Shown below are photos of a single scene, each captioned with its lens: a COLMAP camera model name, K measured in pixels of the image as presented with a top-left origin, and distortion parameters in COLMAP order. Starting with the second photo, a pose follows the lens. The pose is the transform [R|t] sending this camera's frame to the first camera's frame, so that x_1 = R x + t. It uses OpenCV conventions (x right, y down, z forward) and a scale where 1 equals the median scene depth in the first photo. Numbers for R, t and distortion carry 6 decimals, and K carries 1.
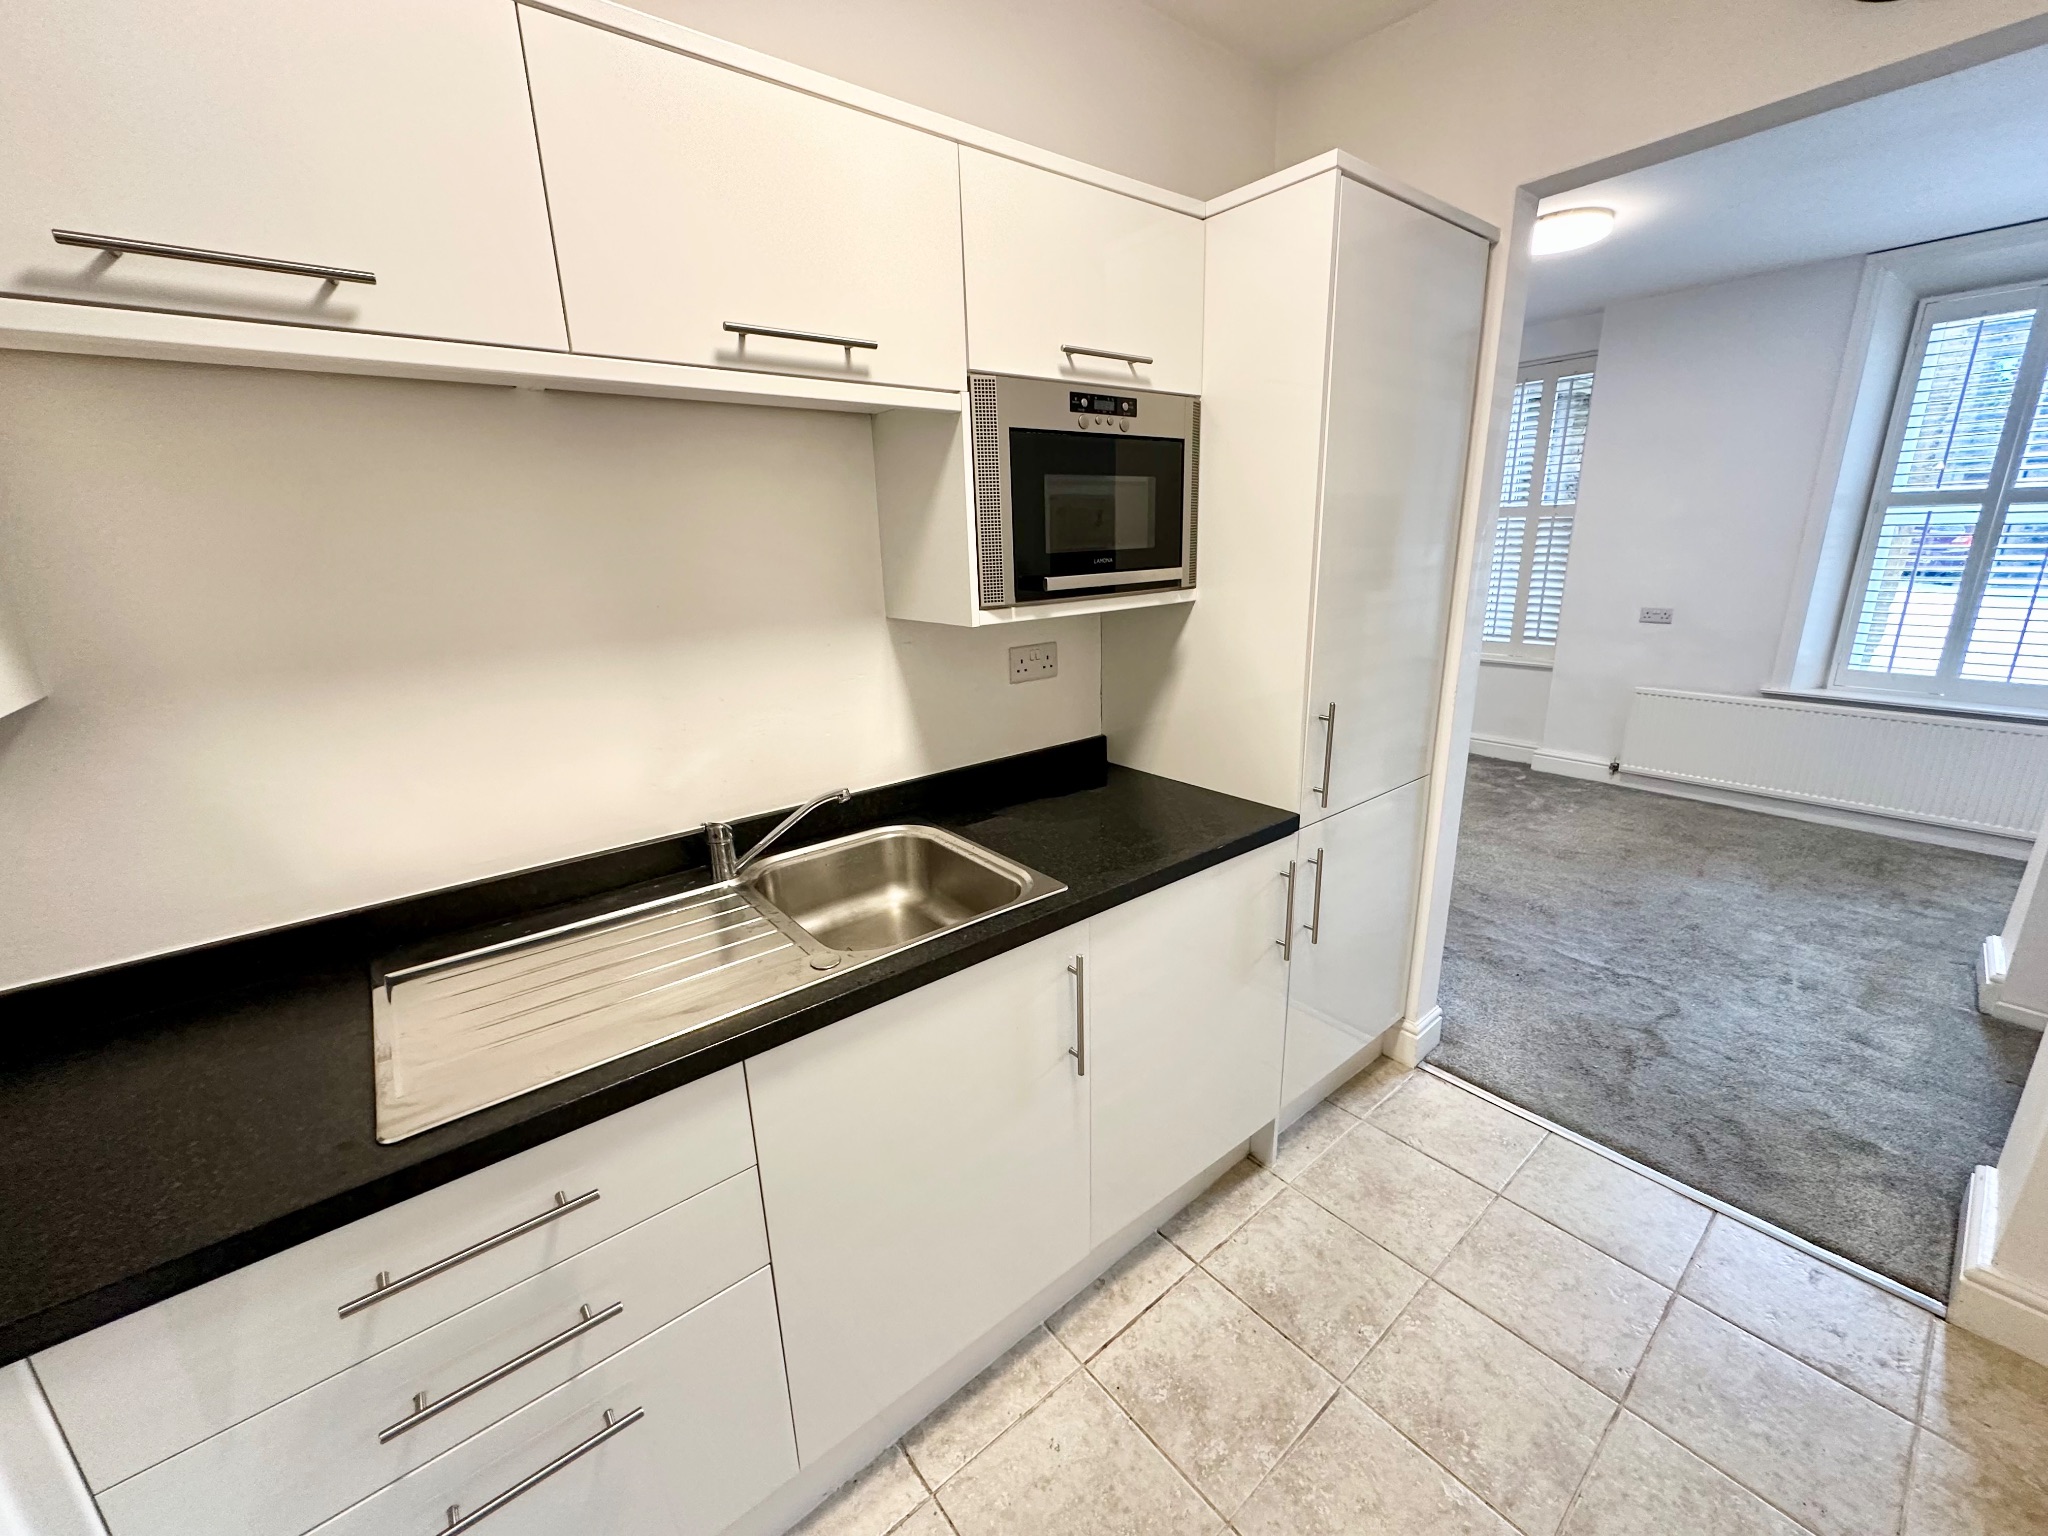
lens RADIAL K [[809.4, 0, 1012.4], [0, 809.4, 776.8], [0, 0, 1]] dist [-0.011020, 0.000225]
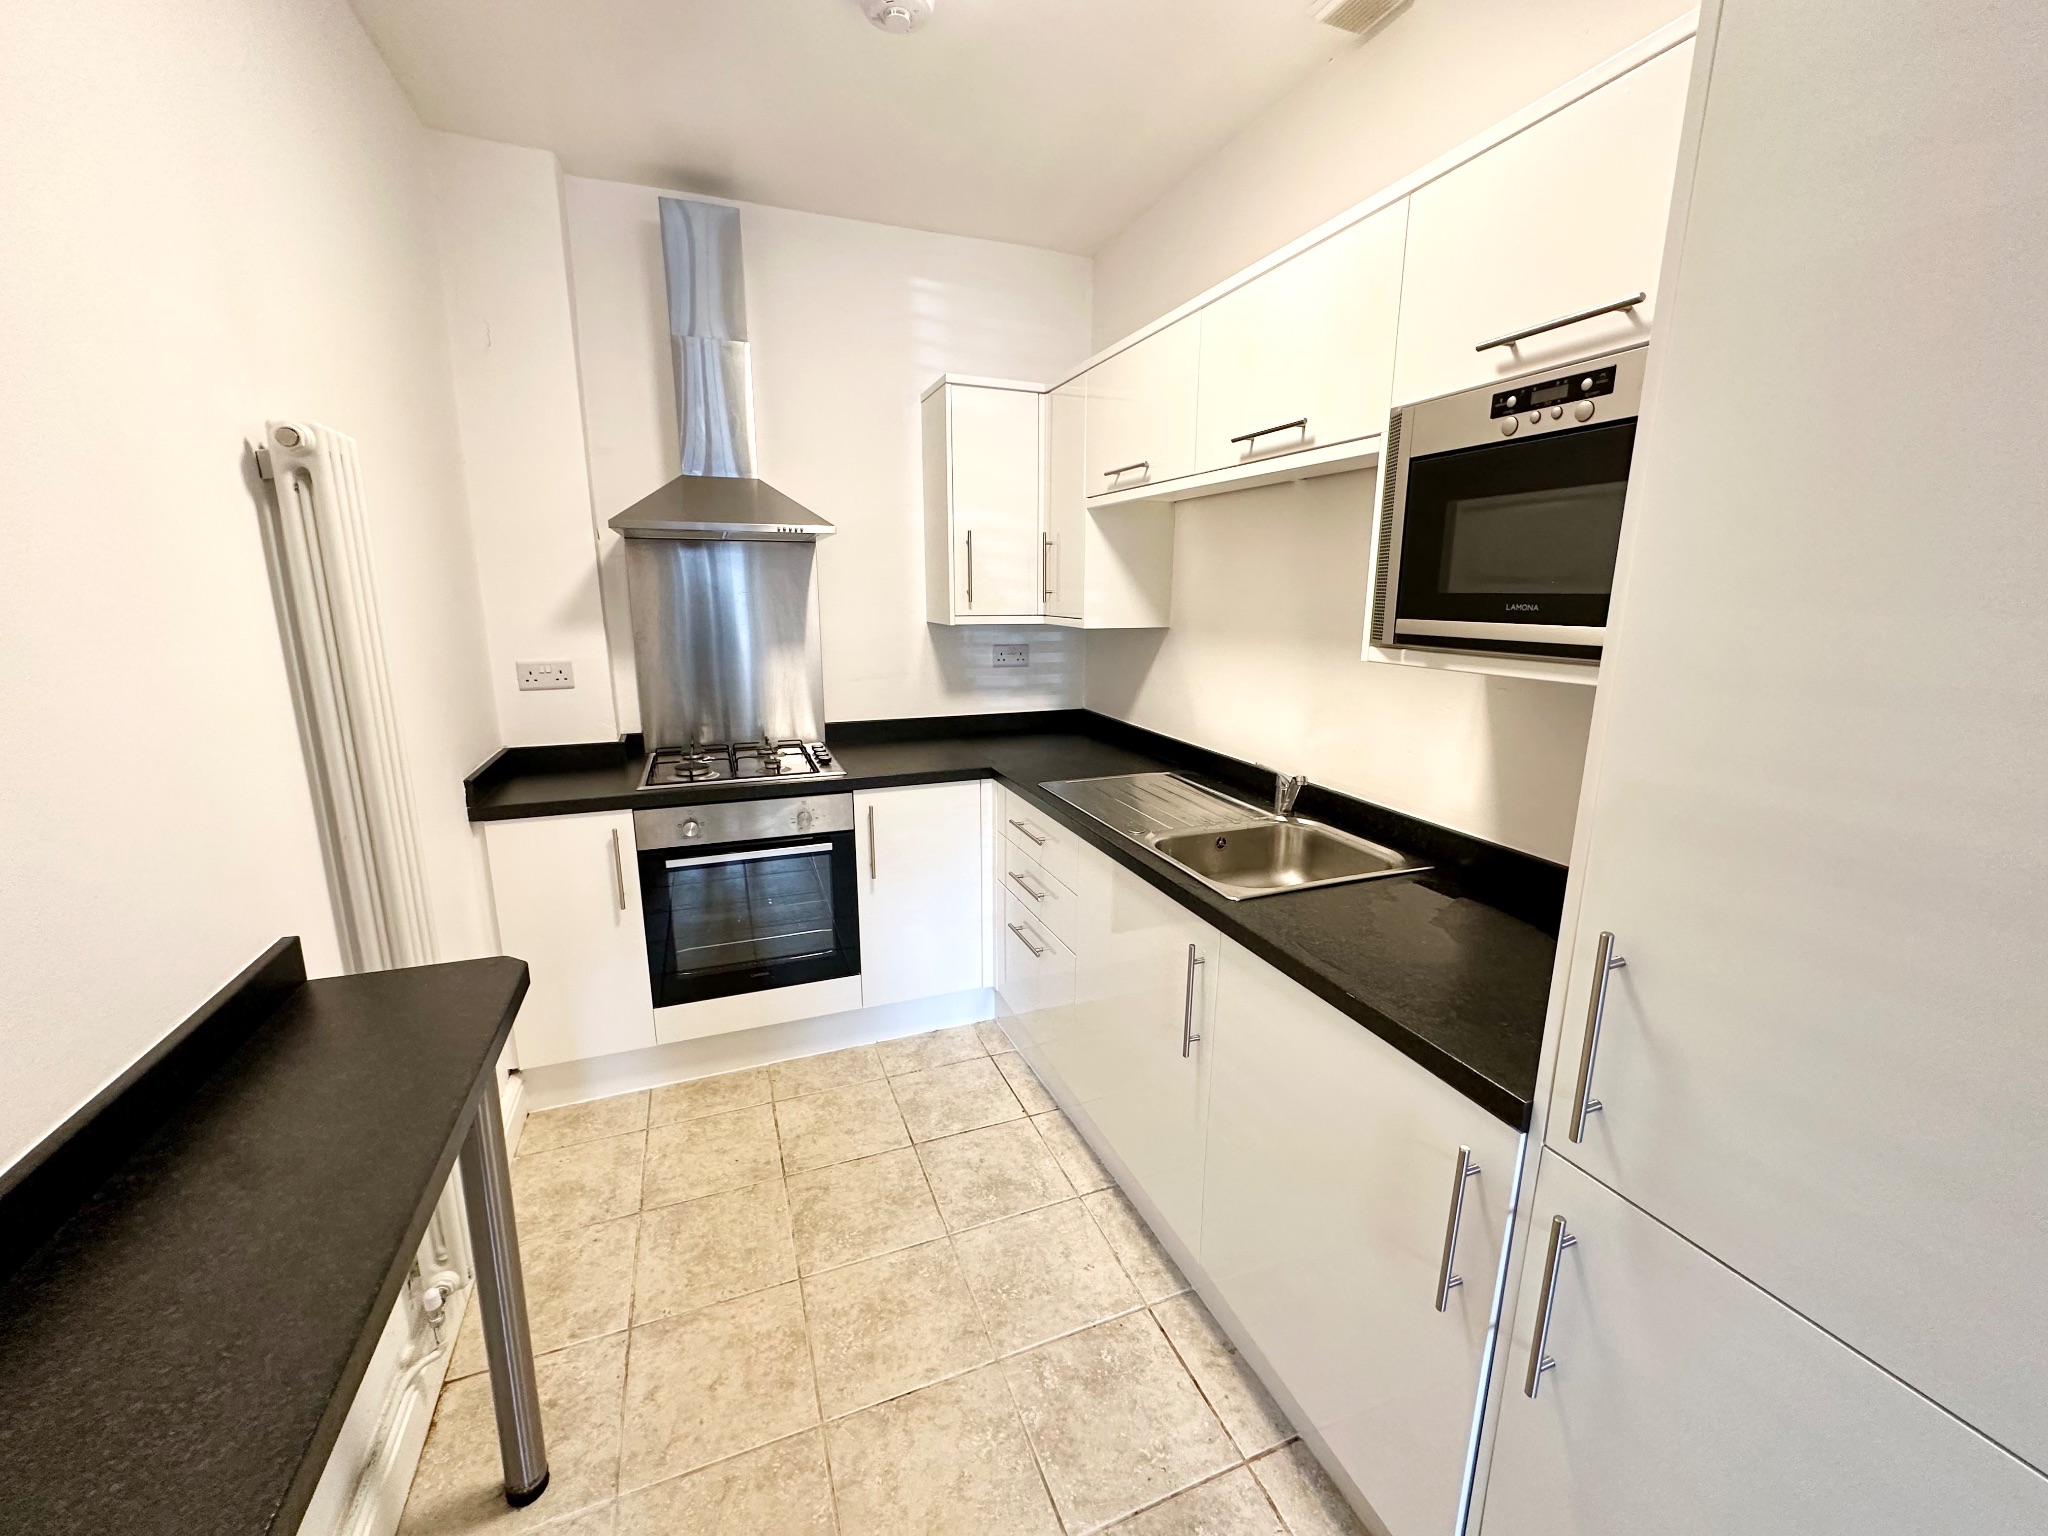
lens RADIAL K [[809.4, 0, 1020.6], [0, 809.4, 762.5], [0, 0, 1]] dist [-0.011020, 0.000225]
pose [[-0.304632, 0.236602, -0.922615, 1.031713], [-0.253606, 0.913539, 0.318011, -0.279145], [0.918087, 0.330857, -0.218290, 0.864098]]
